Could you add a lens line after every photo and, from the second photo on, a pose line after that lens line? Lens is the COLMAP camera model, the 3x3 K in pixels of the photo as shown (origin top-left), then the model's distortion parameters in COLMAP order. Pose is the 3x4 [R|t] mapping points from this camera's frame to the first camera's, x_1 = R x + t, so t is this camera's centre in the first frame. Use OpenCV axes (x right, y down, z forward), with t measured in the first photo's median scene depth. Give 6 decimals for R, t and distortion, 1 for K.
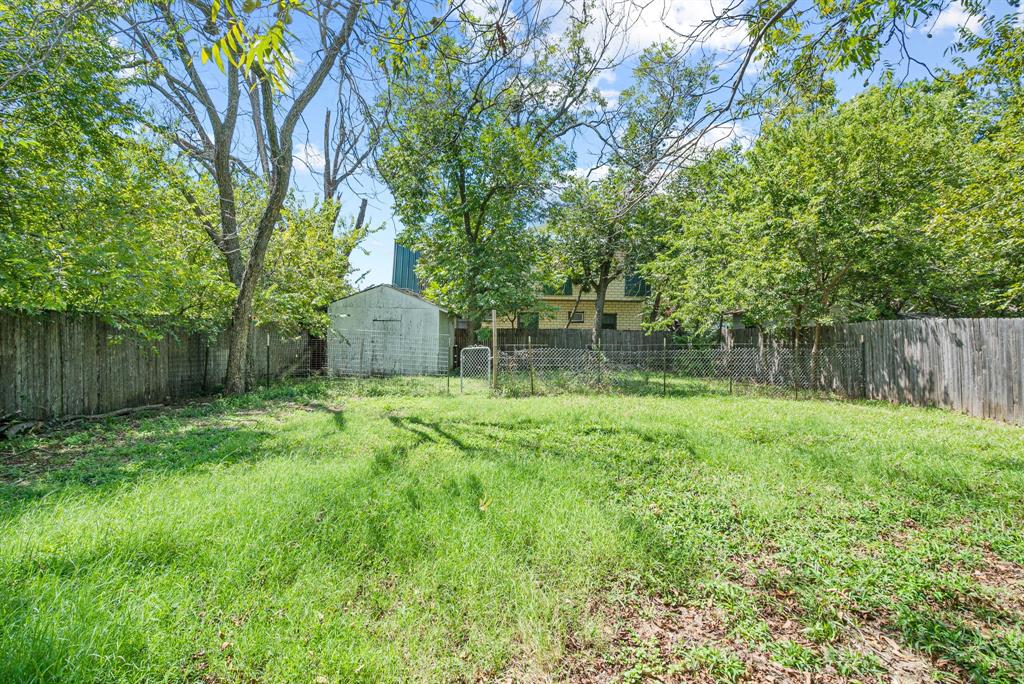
lens RADIAL K [[467.3, 0, 511.5], [0, 467.3, 342.7], [0, 0, 1]] dist [-0.000778, -0.000050]
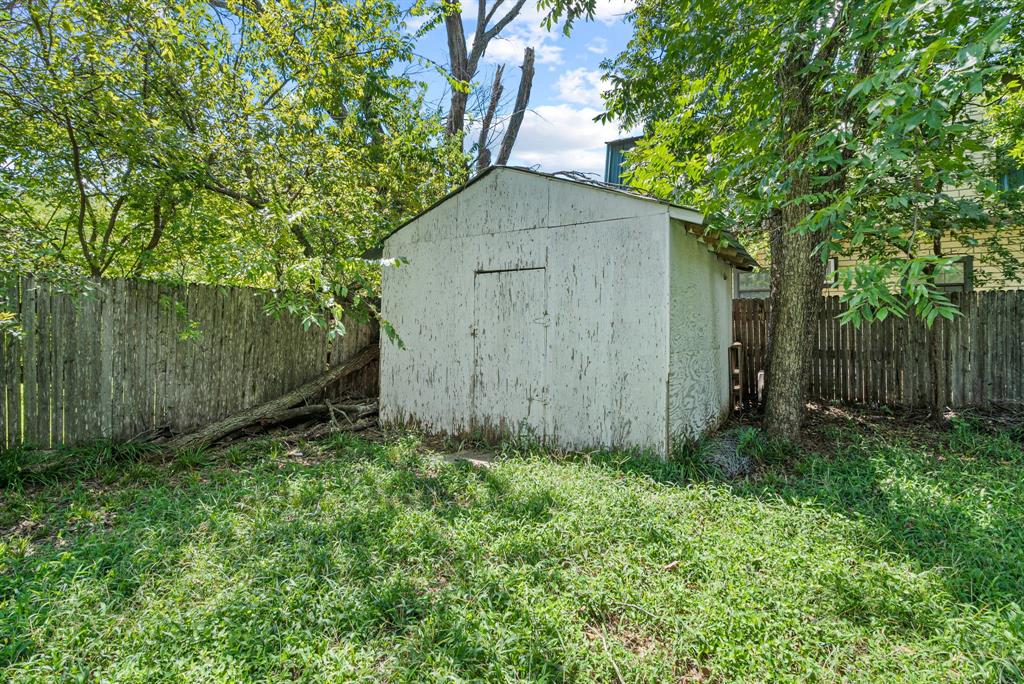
lens RADIAL K [[467.3, 0, 510.3], [0, 467.3, 340.8], [0, 0, 1]] dist [-0.000778, -0.000050]
pose [[0.845366, -0.009545, -0.534103, -0.089407], [0.009650, 0.999950, -0.002596, 0.002996], [0.534101, -0.002960, 0.845416, 0.721792]]
